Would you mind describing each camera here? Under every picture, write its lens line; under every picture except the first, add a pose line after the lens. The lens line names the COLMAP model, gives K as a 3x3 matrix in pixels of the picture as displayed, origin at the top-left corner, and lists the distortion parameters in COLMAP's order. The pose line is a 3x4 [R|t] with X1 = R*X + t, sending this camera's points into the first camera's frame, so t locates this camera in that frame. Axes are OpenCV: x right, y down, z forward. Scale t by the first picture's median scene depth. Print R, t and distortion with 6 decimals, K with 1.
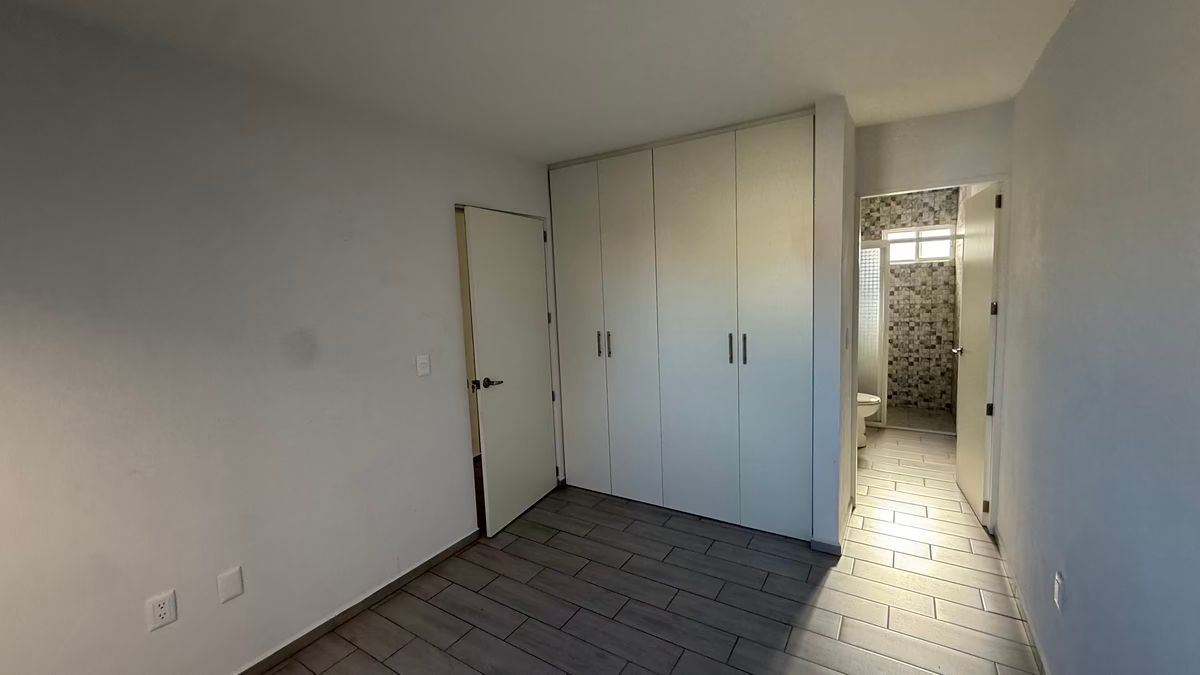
lens RADIAL K [[478.2, 0, 599.7], [0, 478.2, 334.7], [0, 0, 1]] dist [-0.000774, 0.000331]
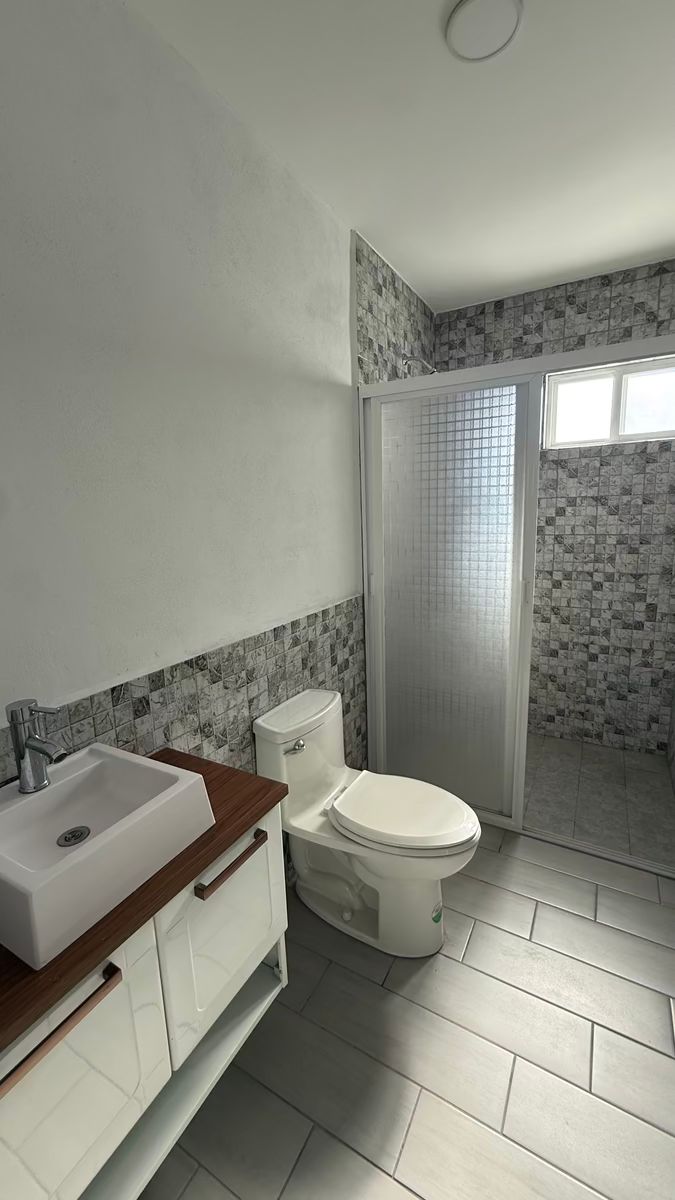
lens RADIAL K [[478.2, 0, 341.2], [0, 478.2, 596.6], [0, 0, 1]] dist [-0.000774, 0.000331]
pose [[0.998425, -0.000732, 0.056091, 0.372690], [-0.003703, 0.996875, 0.078914, -0.039717], [-0.055973, -0.078998, 0.995302, 0.541598]]
